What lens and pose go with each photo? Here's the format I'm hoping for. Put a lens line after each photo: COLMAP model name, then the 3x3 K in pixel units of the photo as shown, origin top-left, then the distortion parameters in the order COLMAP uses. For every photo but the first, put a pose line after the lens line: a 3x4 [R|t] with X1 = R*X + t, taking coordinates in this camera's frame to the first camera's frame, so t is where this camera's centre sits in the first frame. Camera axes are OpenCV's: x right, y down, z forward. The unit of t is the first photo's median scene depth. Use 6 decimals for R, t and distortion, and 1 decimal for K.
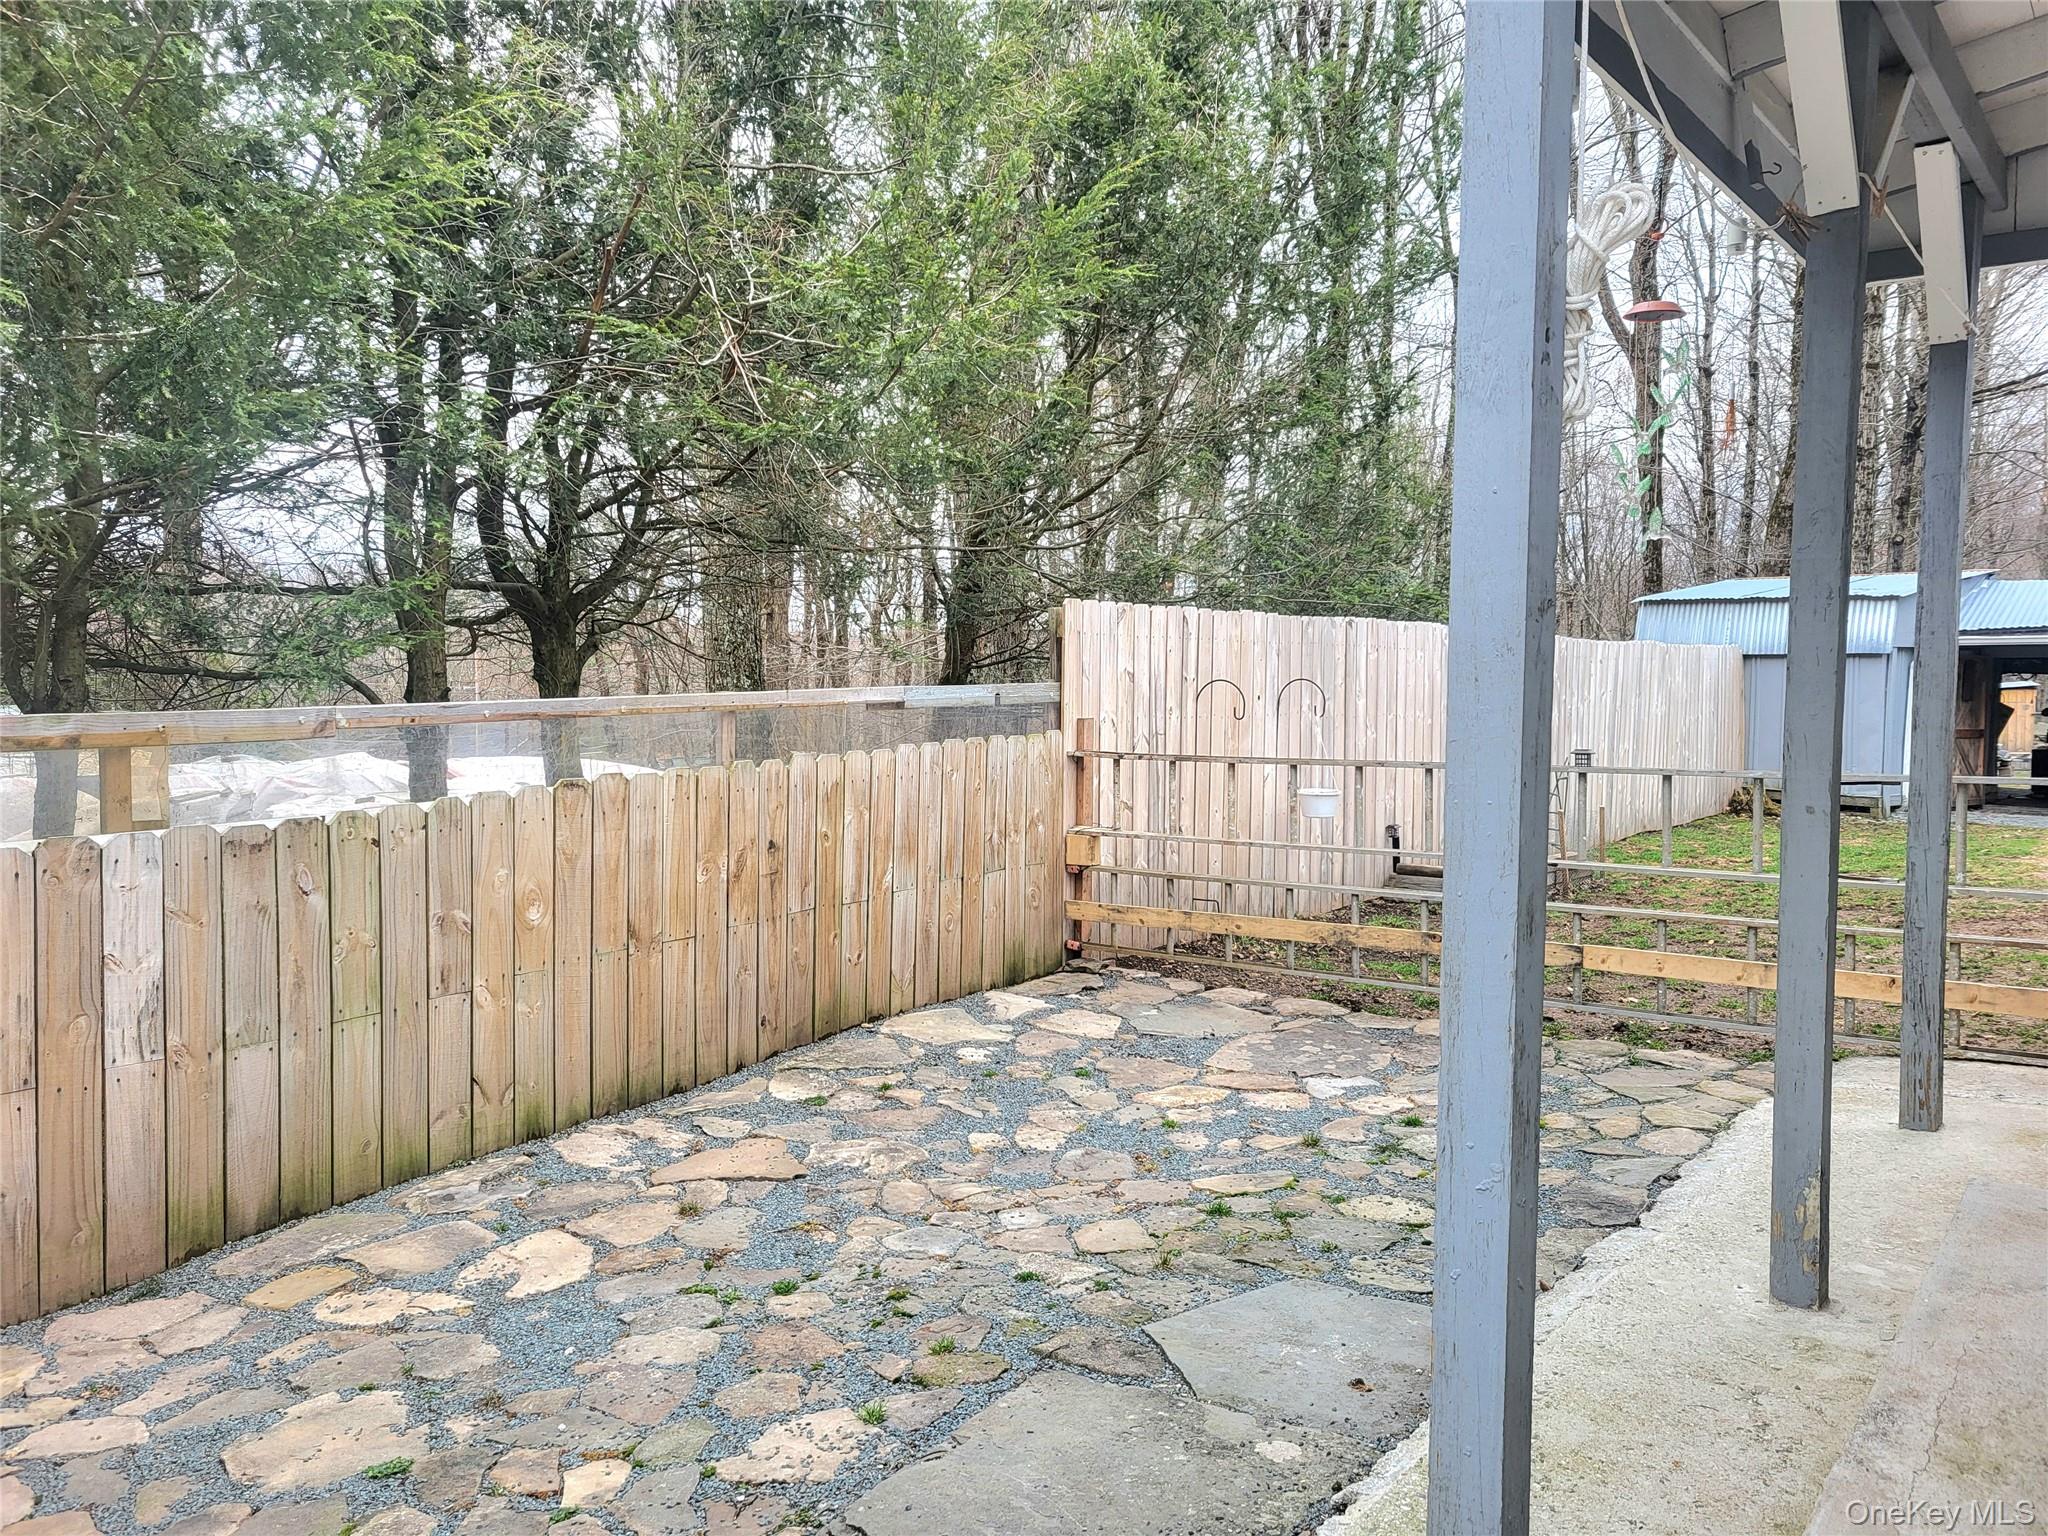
lens RADIAL K [[1538.1, 0, 1023.3], [0, 1538.1, 770.1], [0, 0, 1]] dist [0.063133, -0.036836]
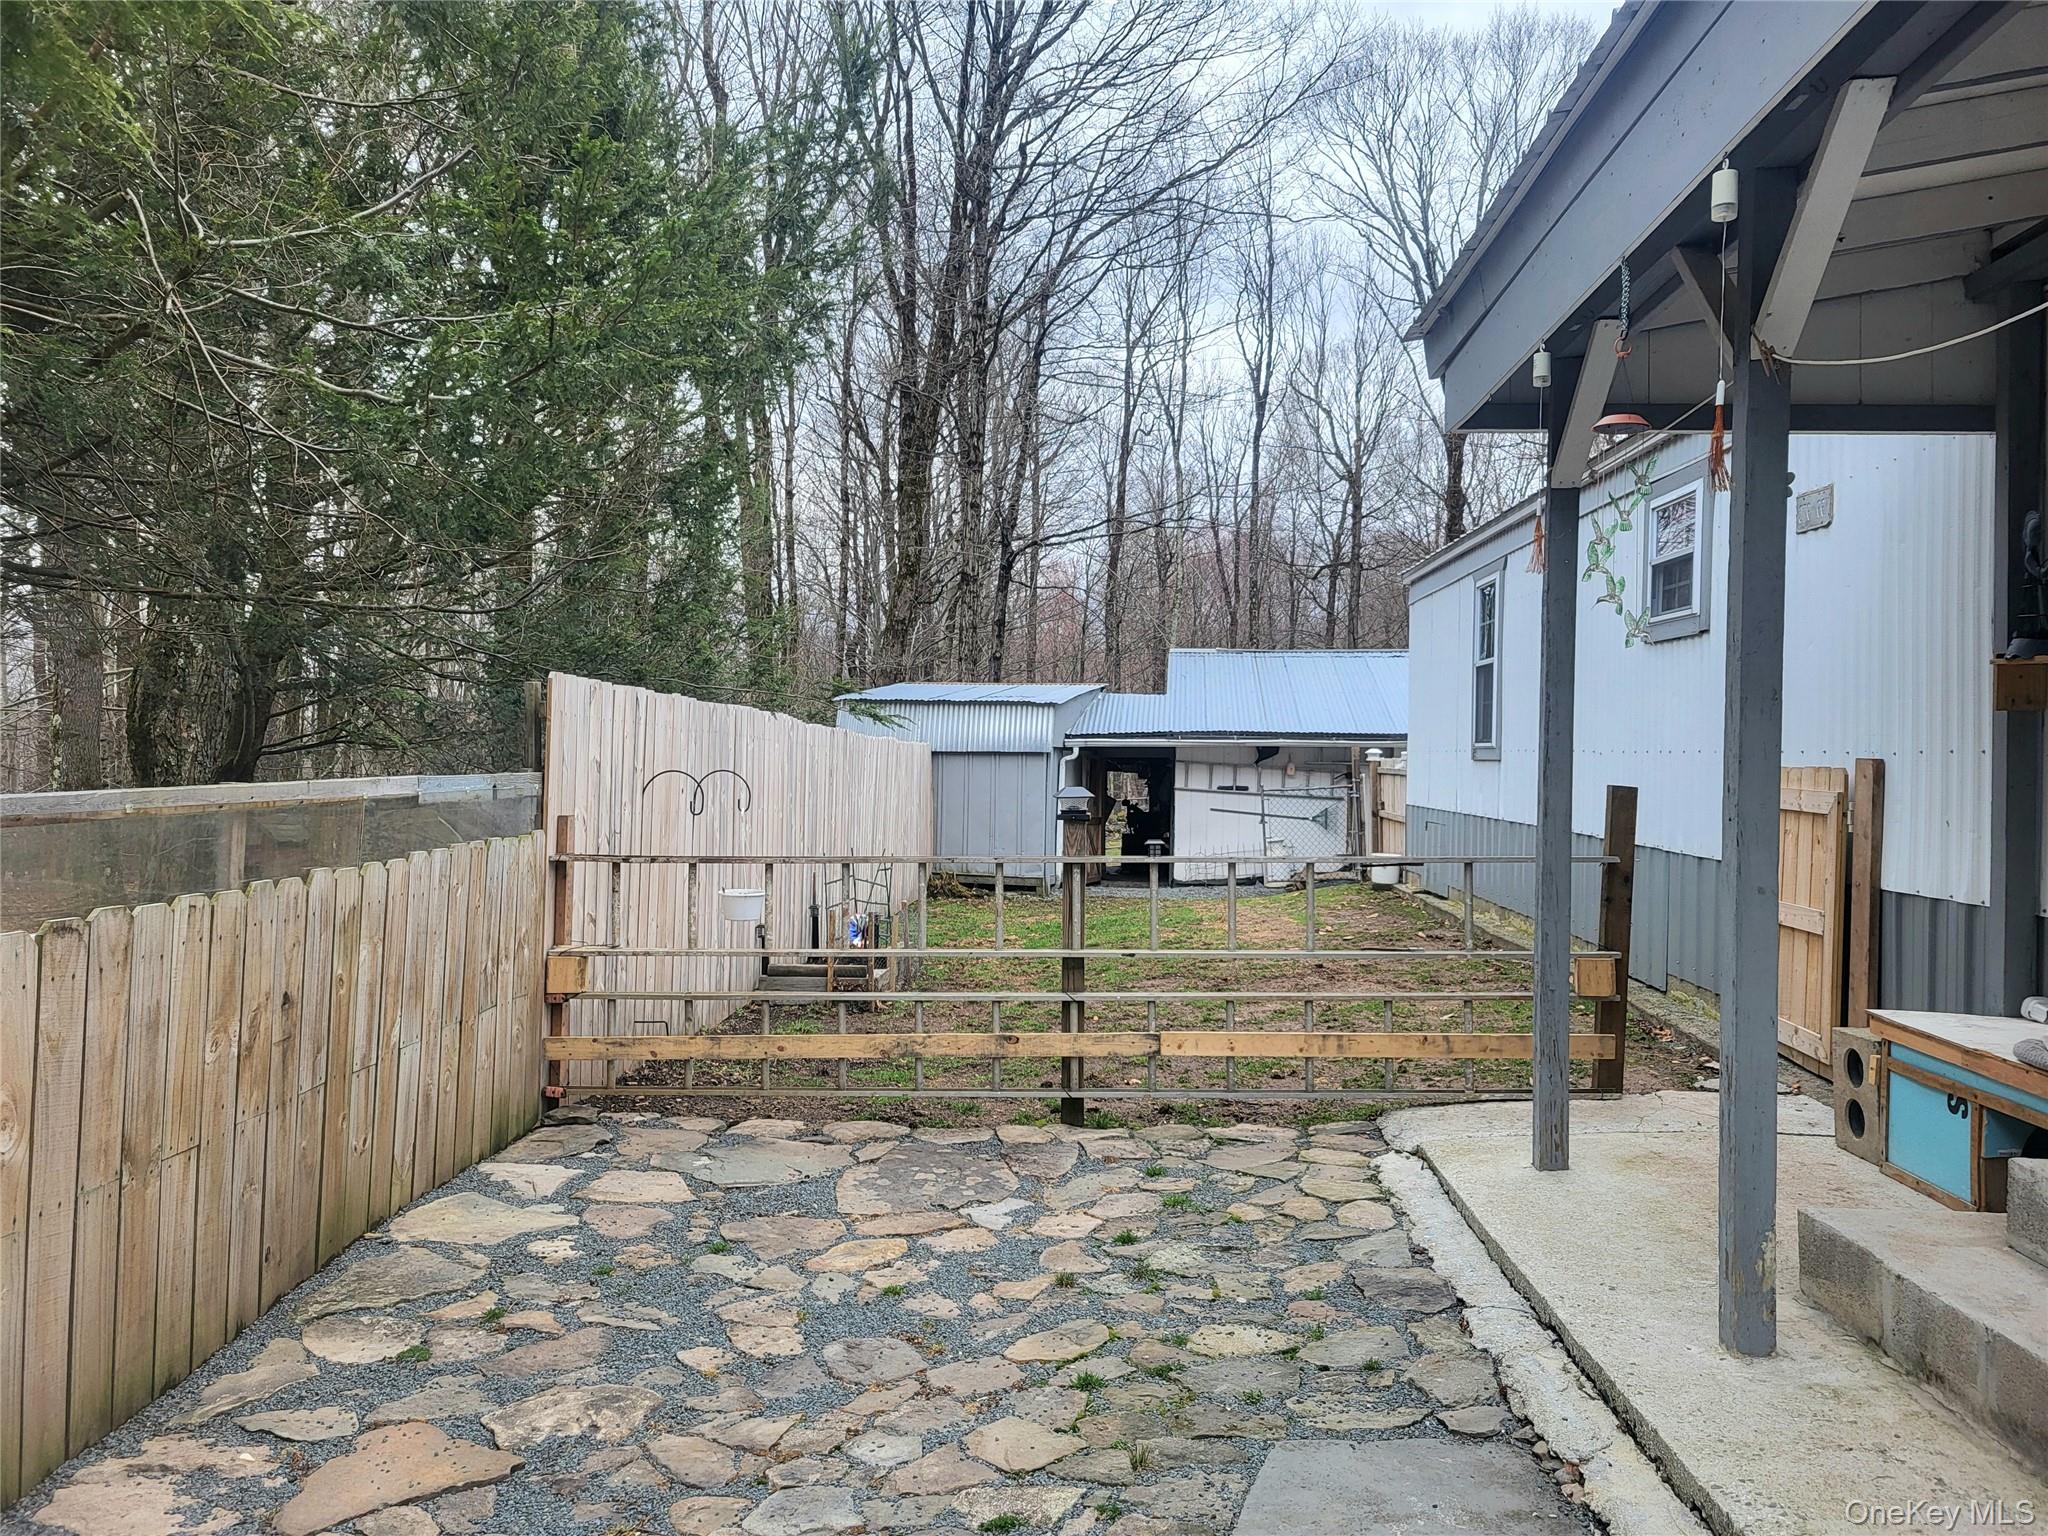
lens RADIAL K [[1538.1, 0, 1027.4], [0, 1538.1, 761.6], [0, 0, 1]] dist [0.063133, -0.036836]
pose [[0.819895, 0.008719, 0.572448, -0.329927], [0.029105, 0.997956, -0.056887, -0.010726], [-0.571774, 0.063302, 0.817966, 0.237275]]
